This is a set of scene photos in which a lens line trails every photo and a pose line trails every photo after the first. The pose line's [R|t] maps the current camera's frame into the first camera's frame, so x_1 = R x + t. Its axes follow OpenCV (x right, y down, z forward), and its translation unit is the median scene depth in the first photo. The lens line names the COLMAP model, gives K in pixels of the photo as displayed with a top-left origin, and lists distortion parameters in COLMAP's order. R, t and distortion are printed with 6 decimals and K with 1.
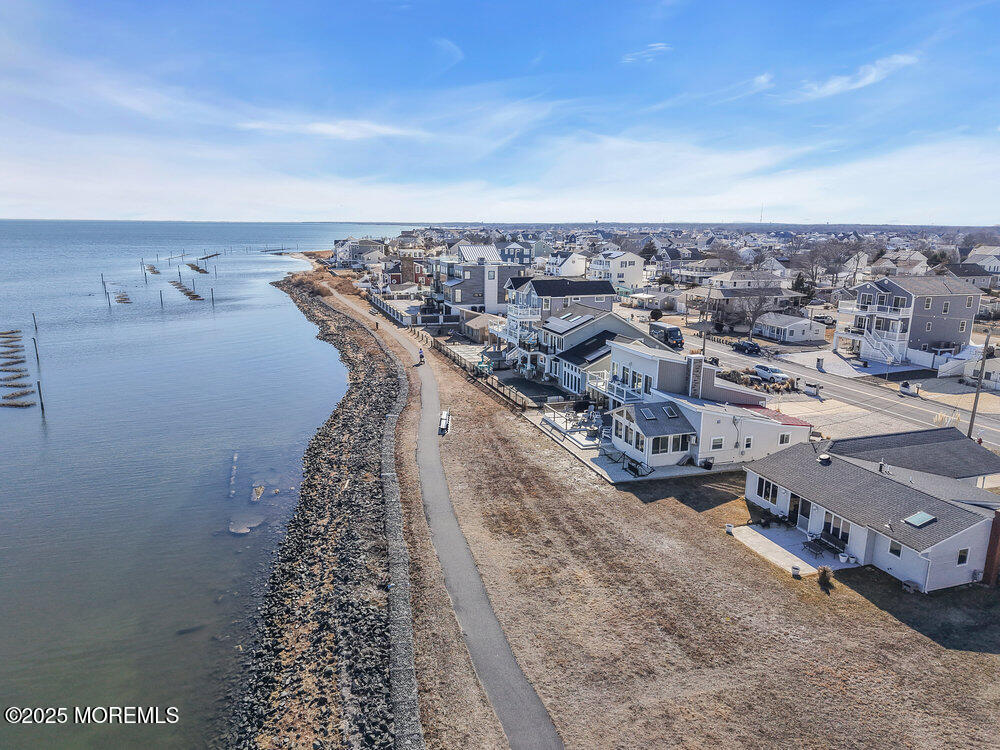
lens RADIAL K [[658.2, 0, 501.6], [0, 658.2, 376.9], [0, 0, 1]] dist [0.033022, -0.003574]
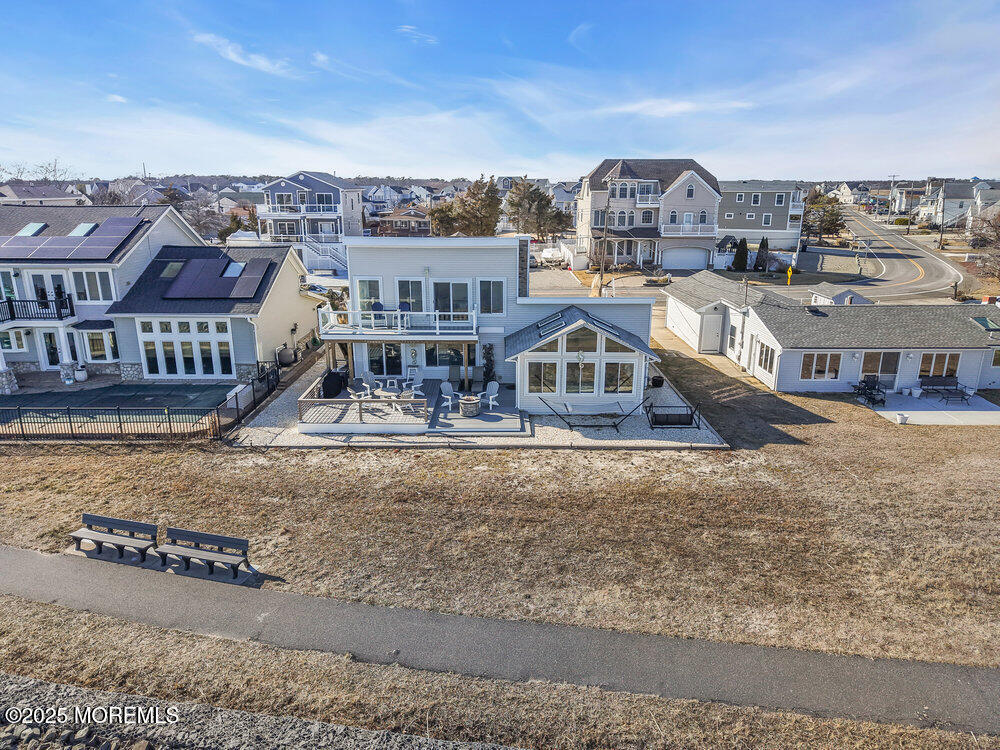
lens RADIAL K [[658.2, 0, 501.6], [0, 658.2, 376.9], [0, 0, 1]] dist [0.033022, -0.003574]
pose [[0.324713, -0.266975, 0.907351, -0.275081], [0.210934, 0.955614, 0.205689, -0.032823], [-0.921992, 0.124601, 0.366614, 0.728130]]
